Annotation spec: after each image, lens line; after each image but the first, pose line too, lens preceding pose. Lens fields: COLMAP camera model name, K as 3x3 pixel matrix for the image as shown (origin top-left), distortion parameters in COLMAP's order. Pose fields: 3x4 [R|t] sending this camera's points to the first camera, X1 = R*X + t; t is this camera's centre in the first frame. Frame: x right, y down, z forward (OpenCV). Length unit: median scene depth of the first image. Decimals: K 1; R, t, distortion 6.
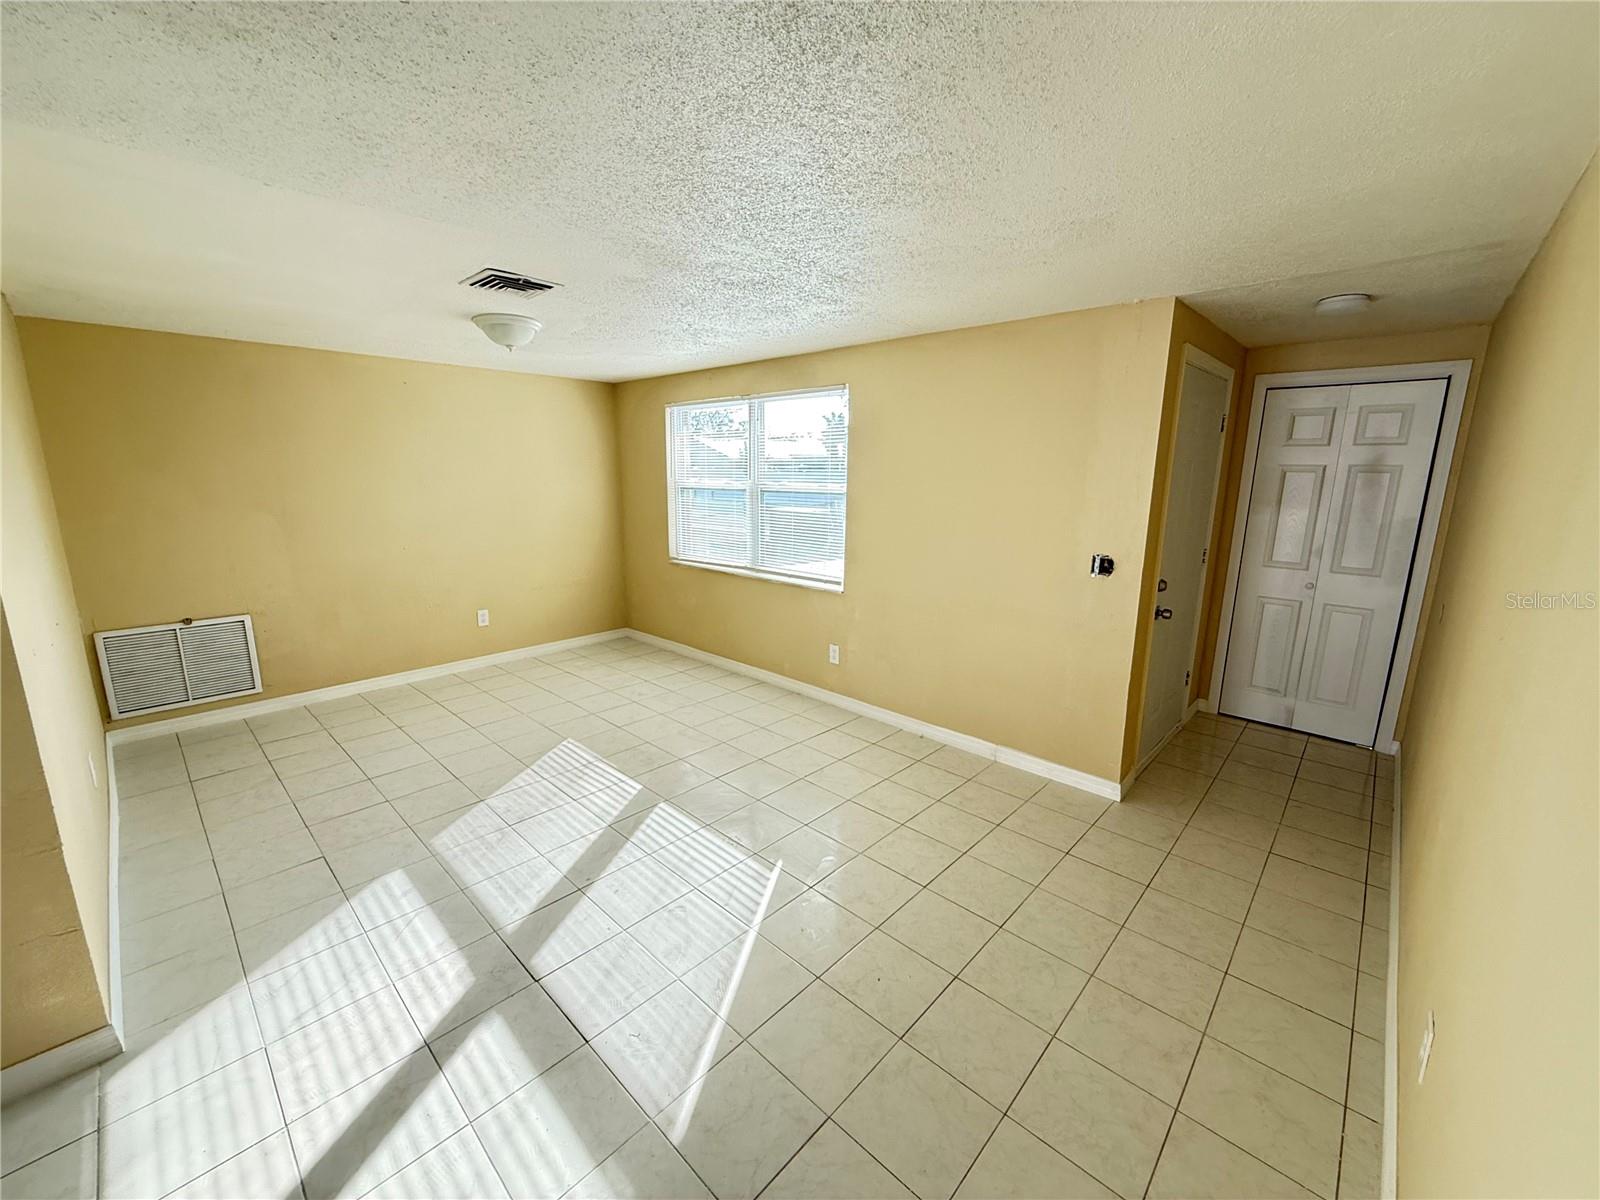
lens RADIAL K [[641.0, 0, 798.1], [0, 641.0, 595.7], [0, 0, 1]] dist [0.002969, 0.000400]
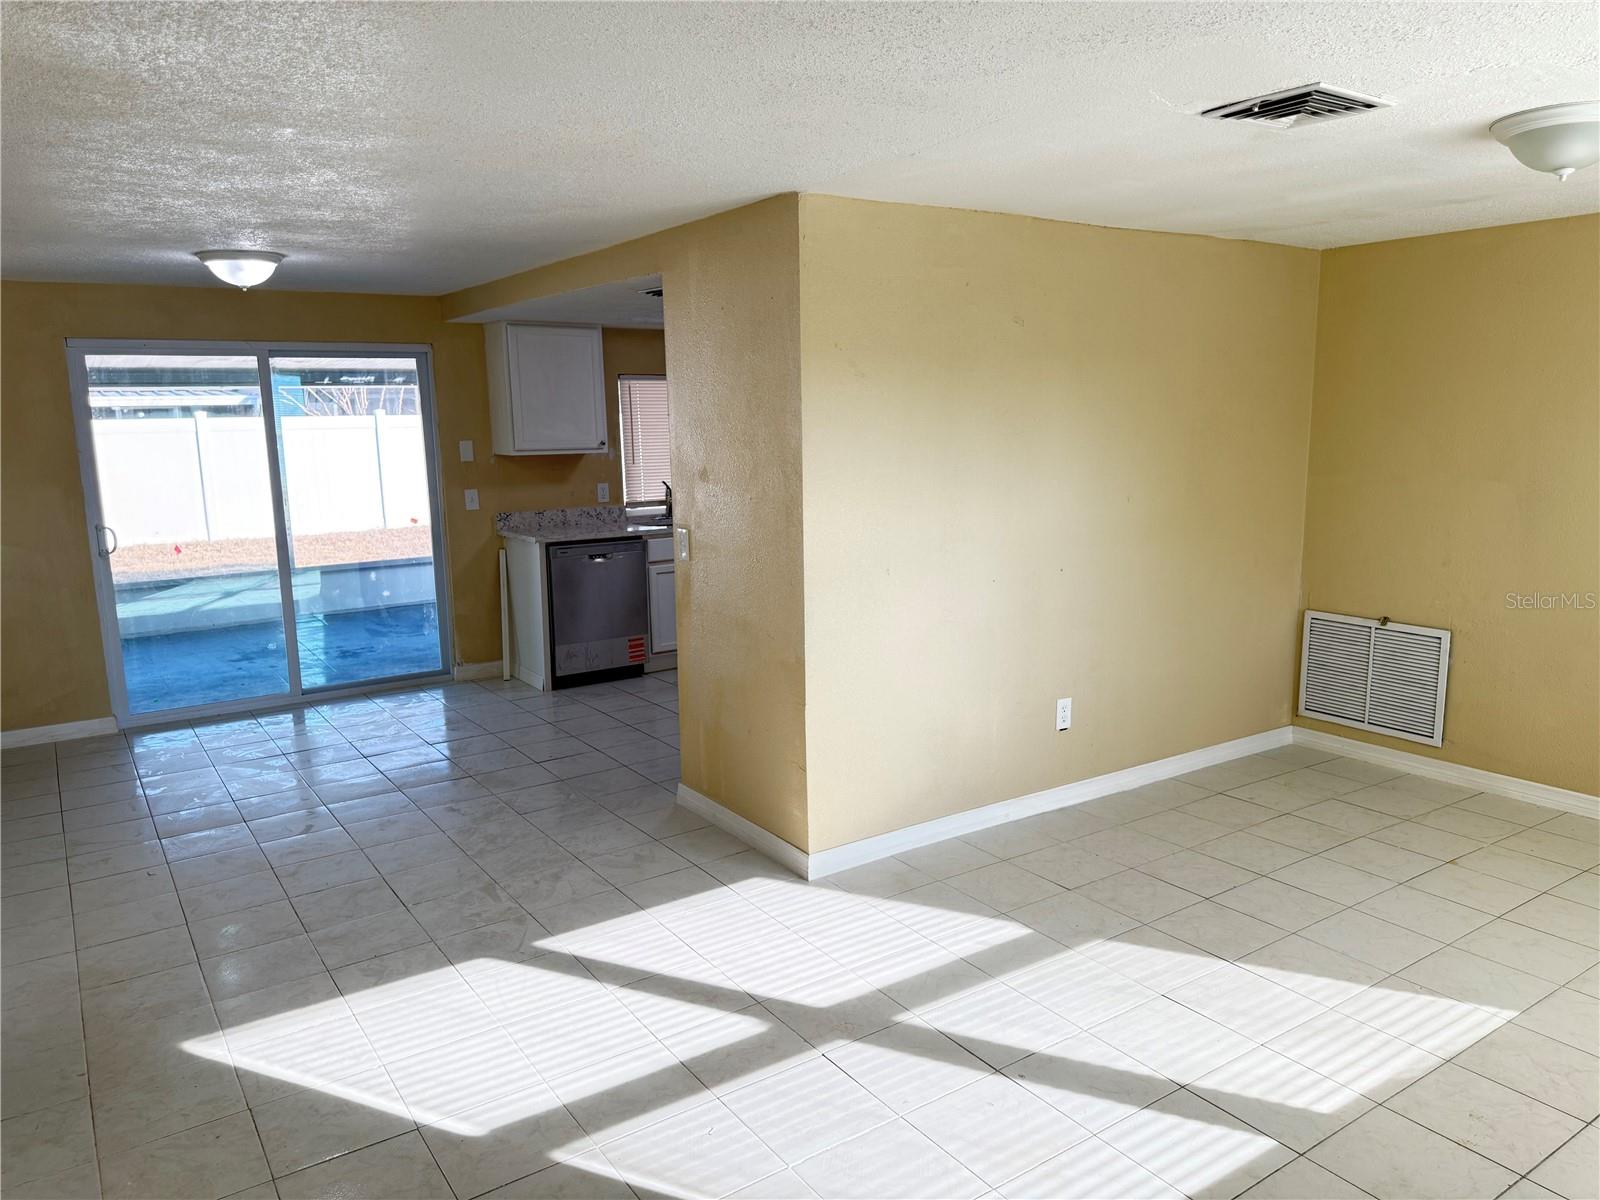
lens RADIAL K [[1136.2, 0, 804.0], [0, 1136.2, 606.2], [0, 0, 1]] dist [0.058652, -0.015373]
pose [[-0.214220, 0.162944, -0.963099, 0.519015], [-0.179038, 0.962734, 0.202705, -0.137164], [0.960237, 0.215855, -0.177063, 0.634553]]
